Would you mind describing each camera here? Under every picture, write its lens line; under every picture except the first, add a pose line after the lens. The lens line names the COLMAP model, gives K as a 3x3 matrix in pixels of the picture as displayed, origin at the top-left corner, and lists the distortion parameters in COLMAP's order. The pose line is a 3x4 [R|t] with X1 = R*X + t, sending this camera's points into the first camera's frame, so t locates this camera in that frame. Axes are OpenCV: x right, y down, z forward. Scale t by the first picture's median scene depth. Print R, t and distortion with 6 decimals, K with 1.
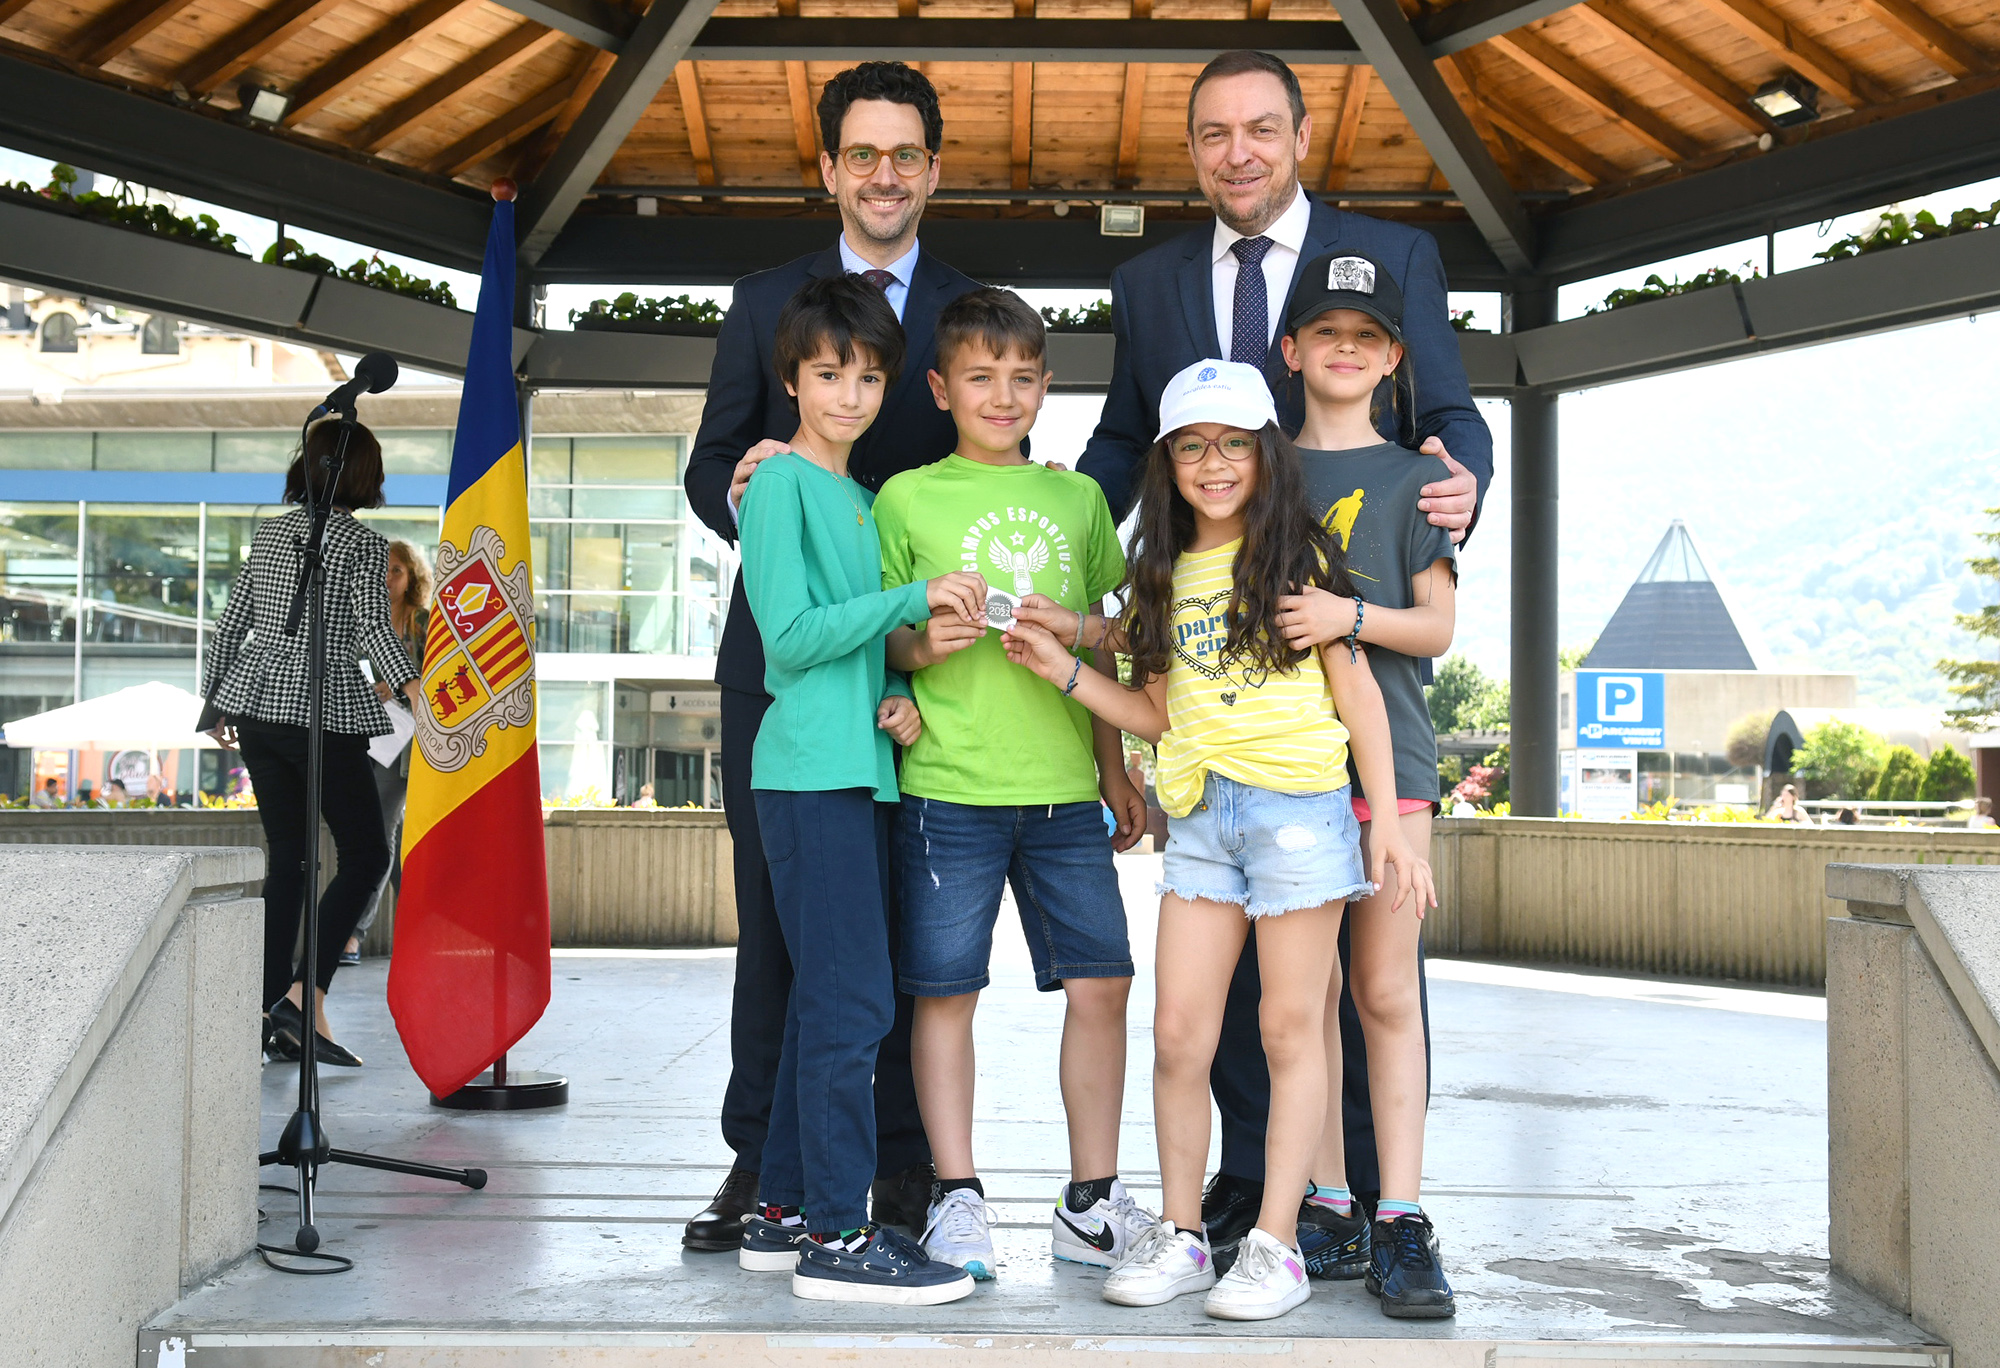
lens RADIAL K [[2852.7, 0, 968.0], [0, 2852.7, 679.6], [0, 0, 1]] dist [0.057990, 0.028125]
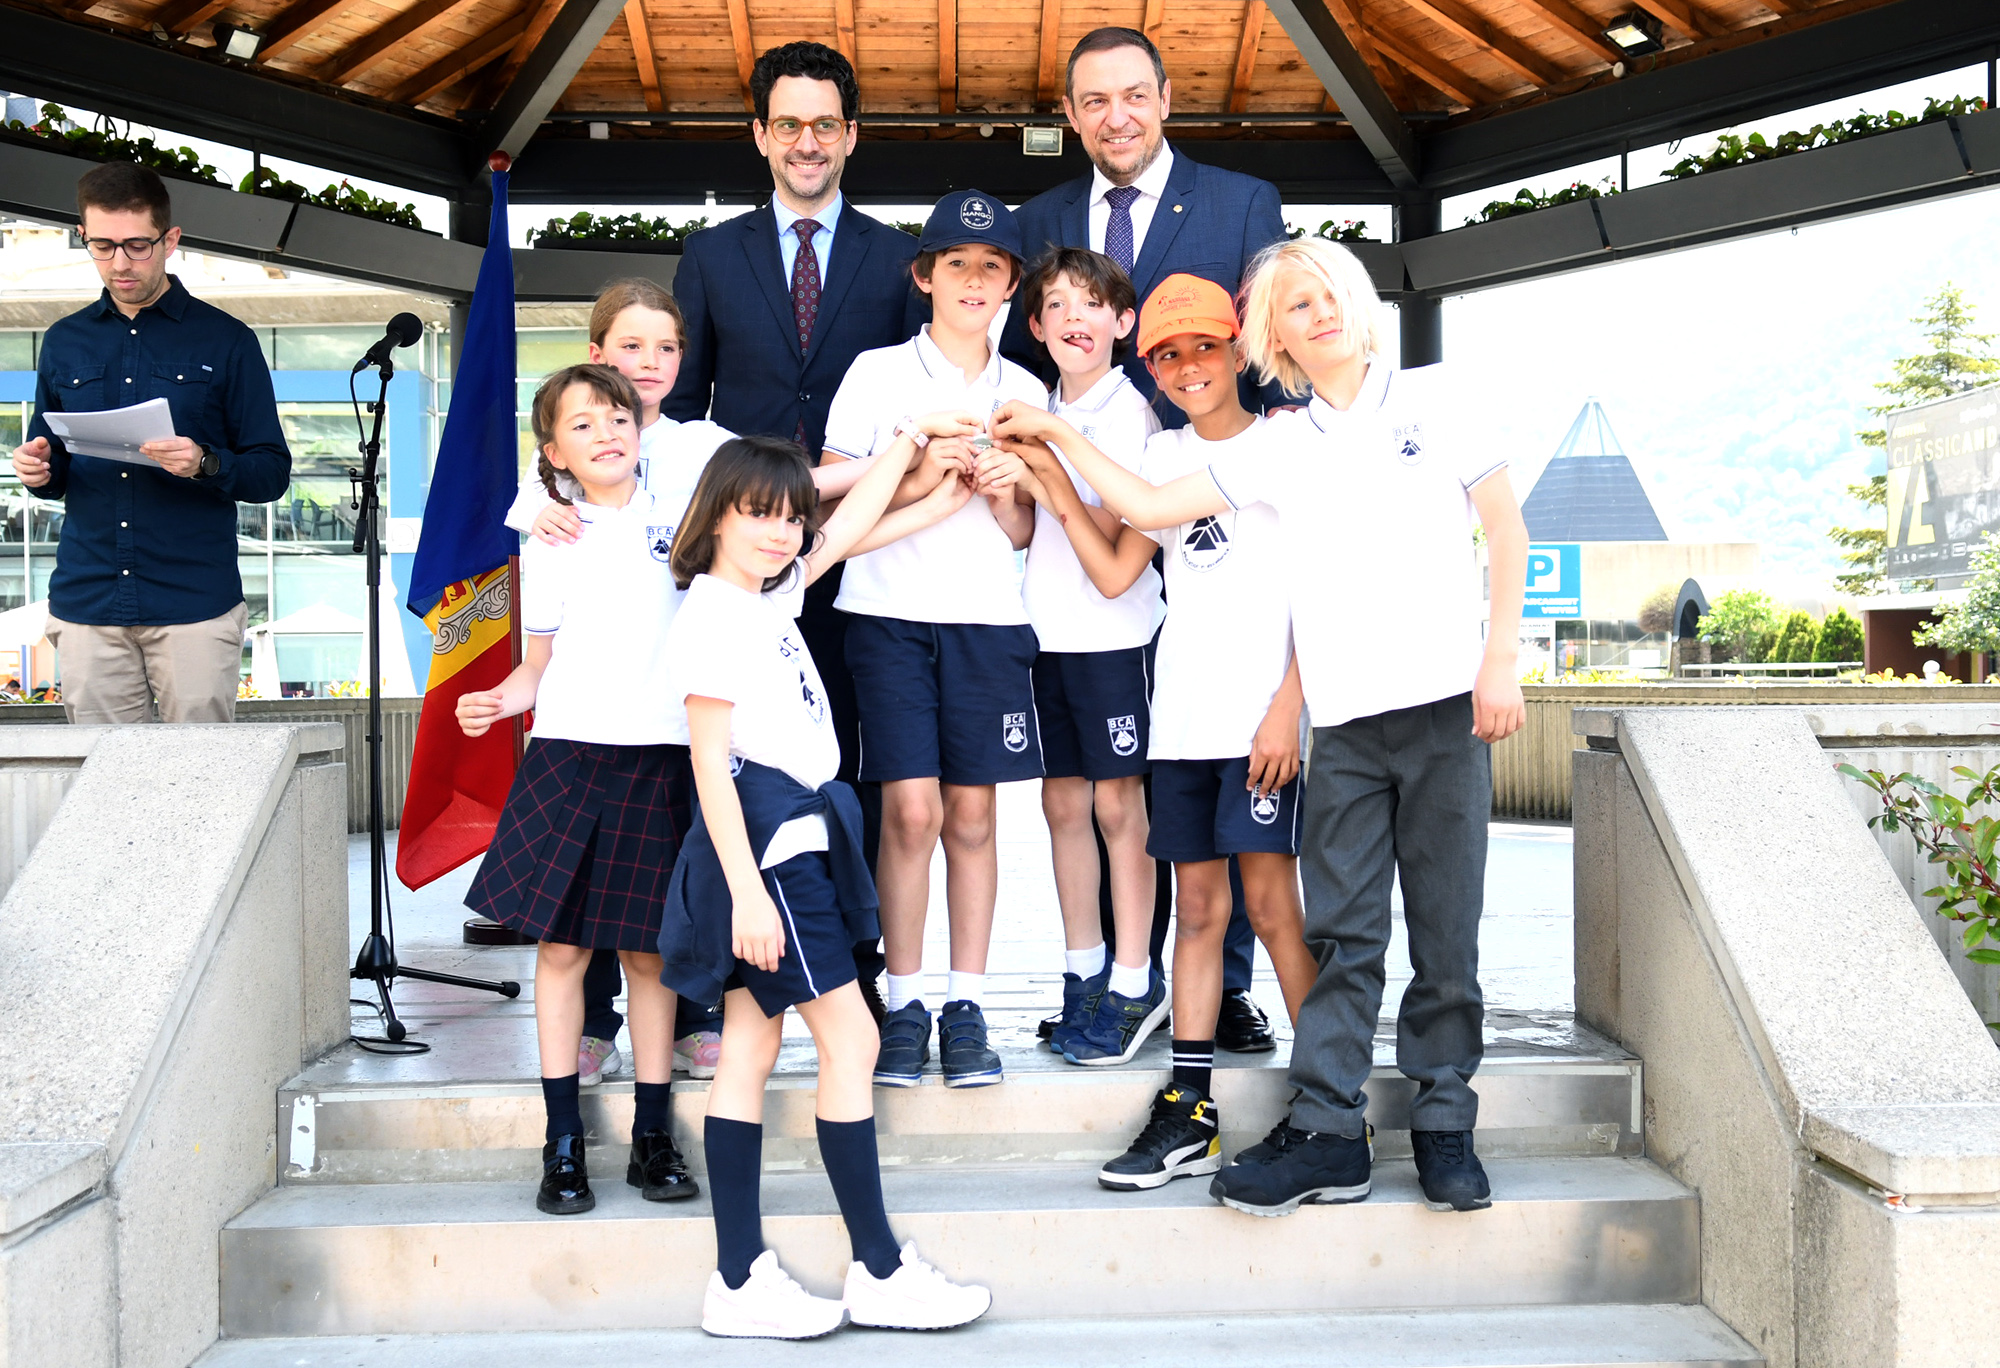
lens RADIAL K [[2107.7, 0, 1041.9], [0, 2107.7, 691.9], [0, 0, 1]] dist [0.033006, -0.010112]
pose [[0.997674, -0.021667, 0.064624, -0.002559], [0.018243, 0.998421, 0.053122, 0.005195], [-0.065673, -0.051819, 0.996495, 0.187372]]
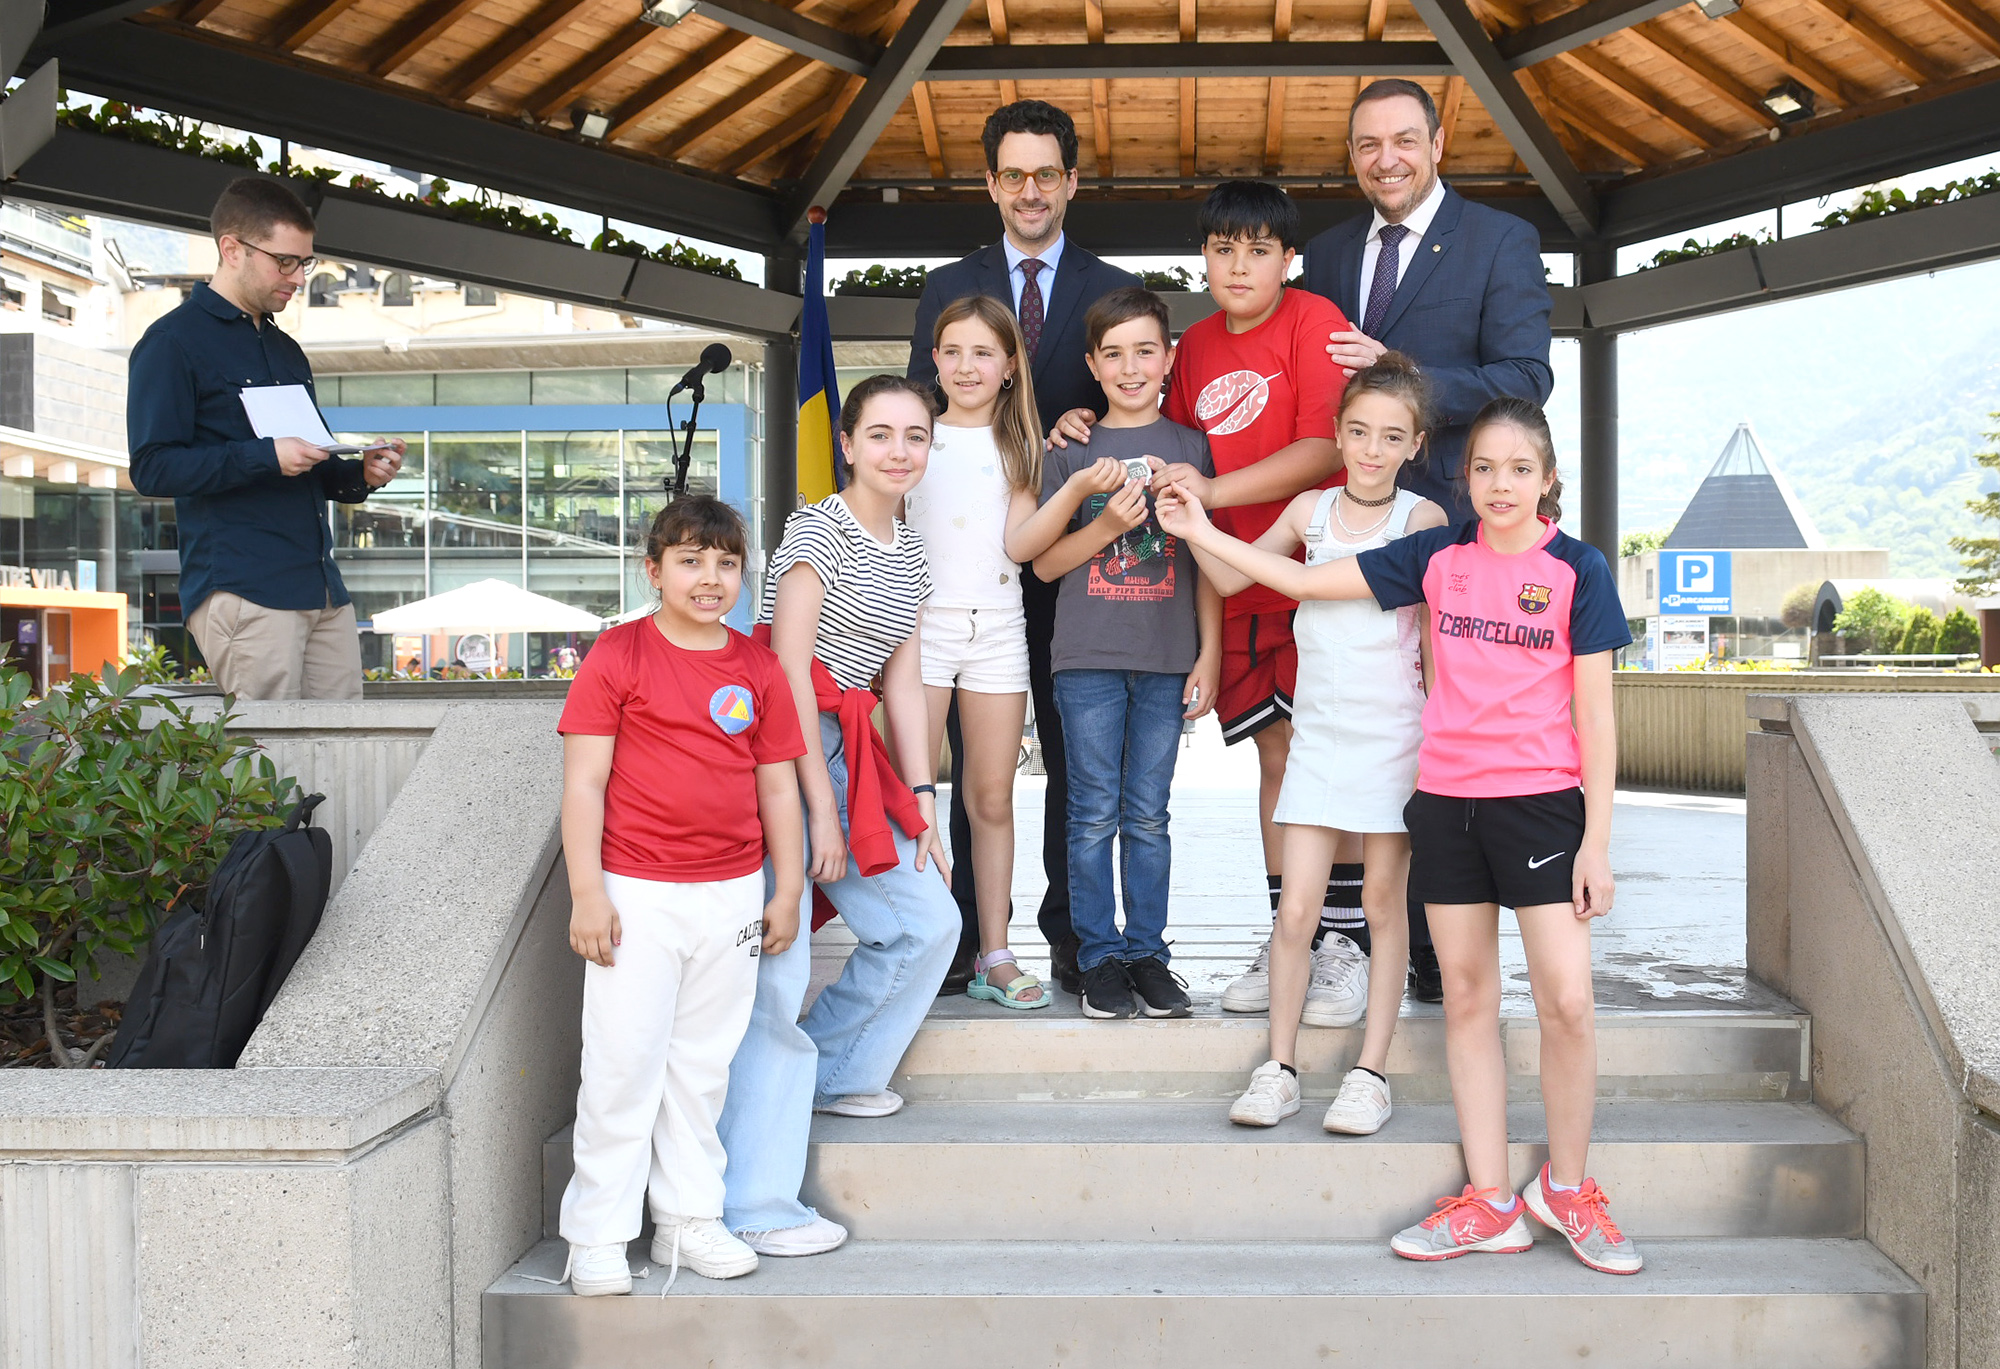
lens RADIAL K [[1907.5, 0, 1150.6], [0, 1907.5, 685.8], [0, 0, 1]] dist [-0.003854, -0.031735]
pose [[0.999877, -0.015321, 0.003361, -0.004090], [0.015105, 0.998266, 0.056889, 0.003721], [-0.004226, -0.056831, 0.998375, 0.149409]]
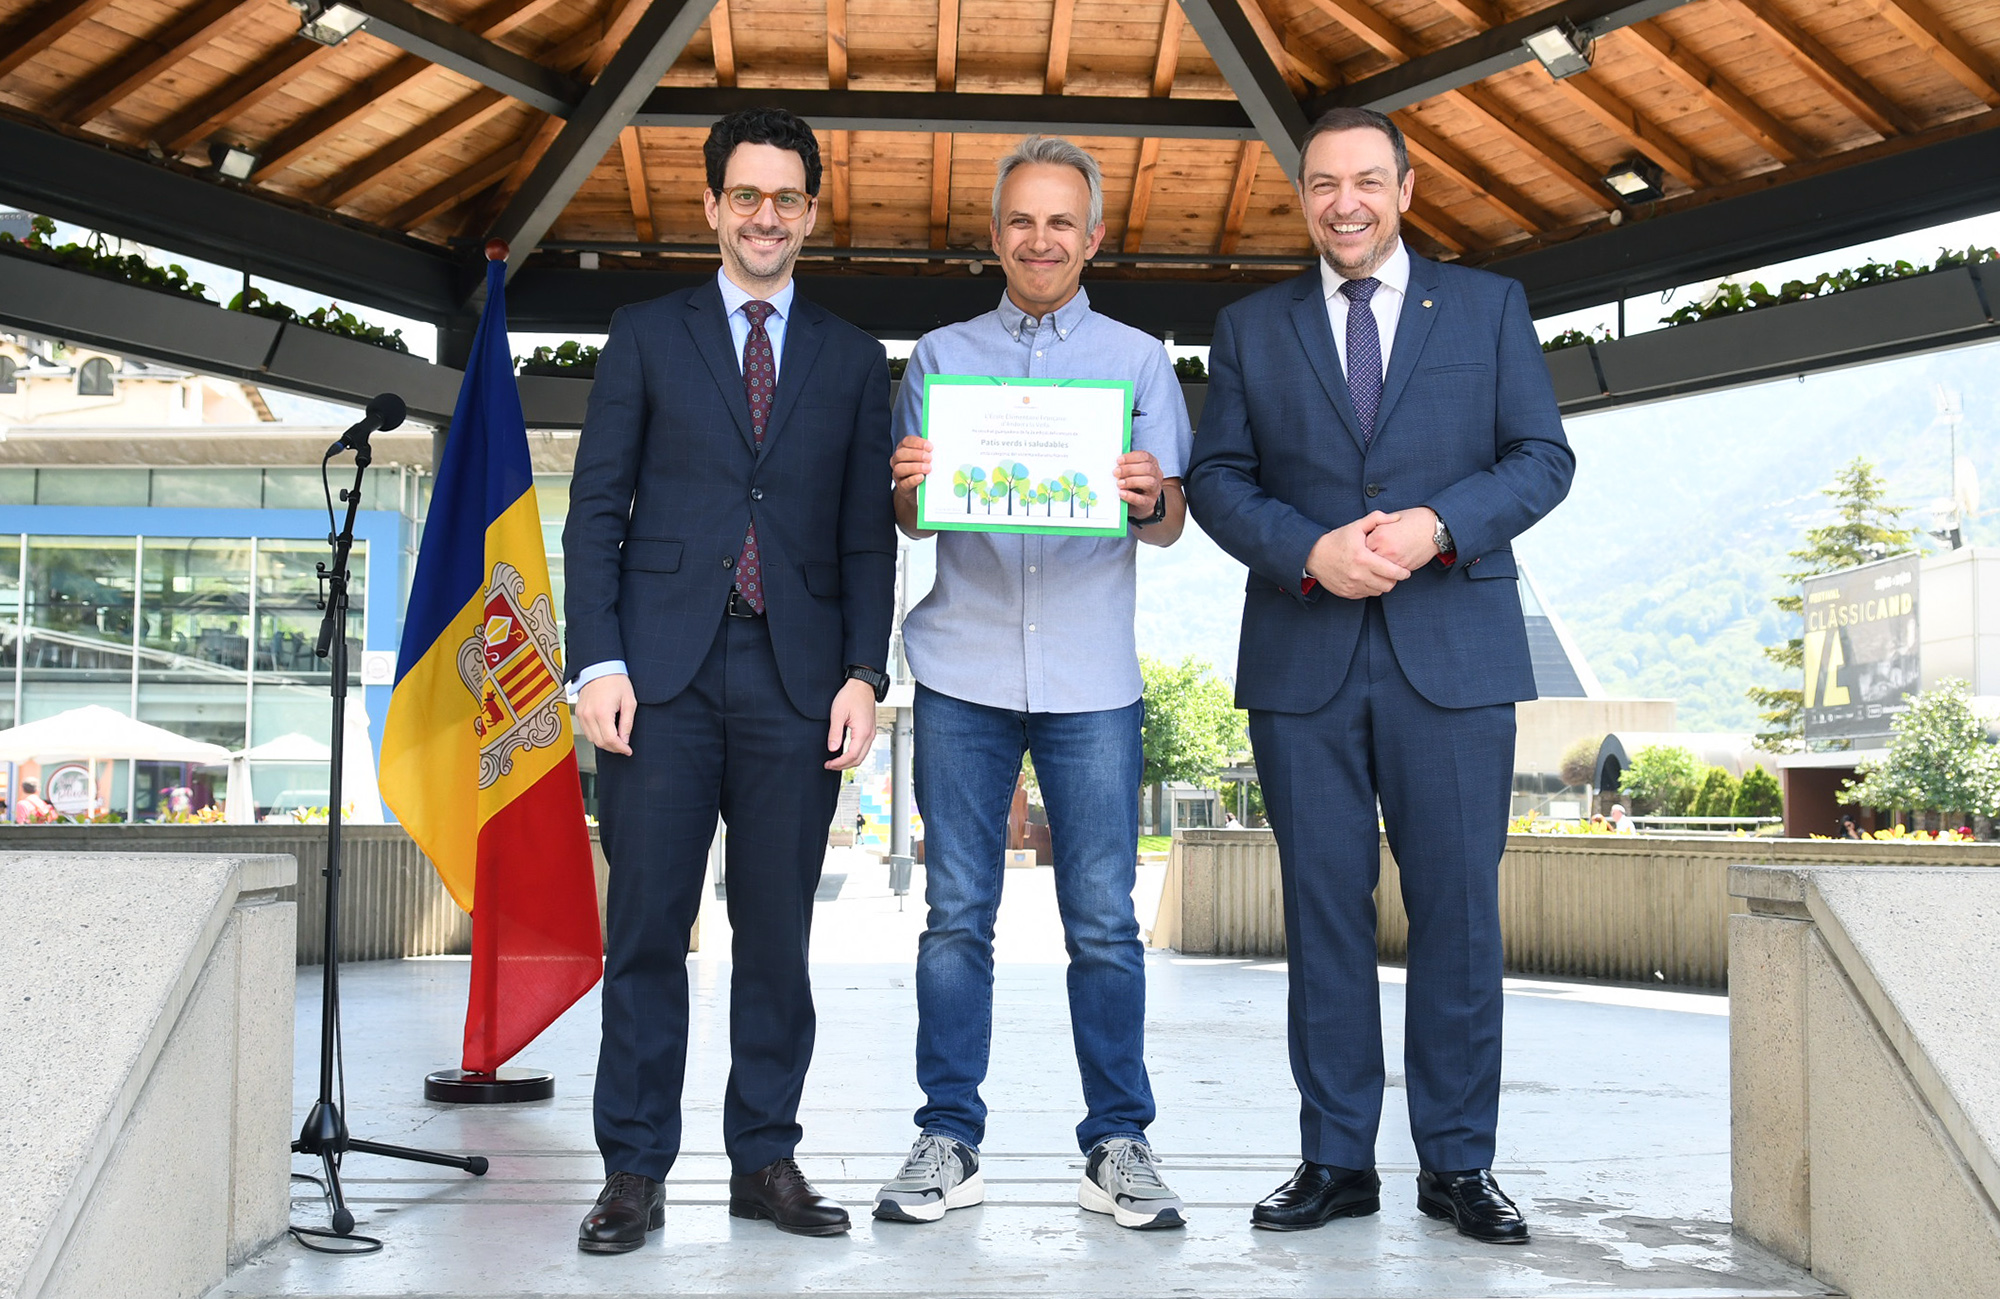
lens RADIAL K [[2617.6, 0, 1162.5], [0, 2617.6, 656.8], [0, 0, 1]] dist [0.001240, 0.000741]
pose [[0.997774, 0.002637, 0.066627, 0.036880], [-0.001621, 0.999882, -0.015296, -0.002452], [-0.066659, 0.015154, 0.997661, 0.009083]]
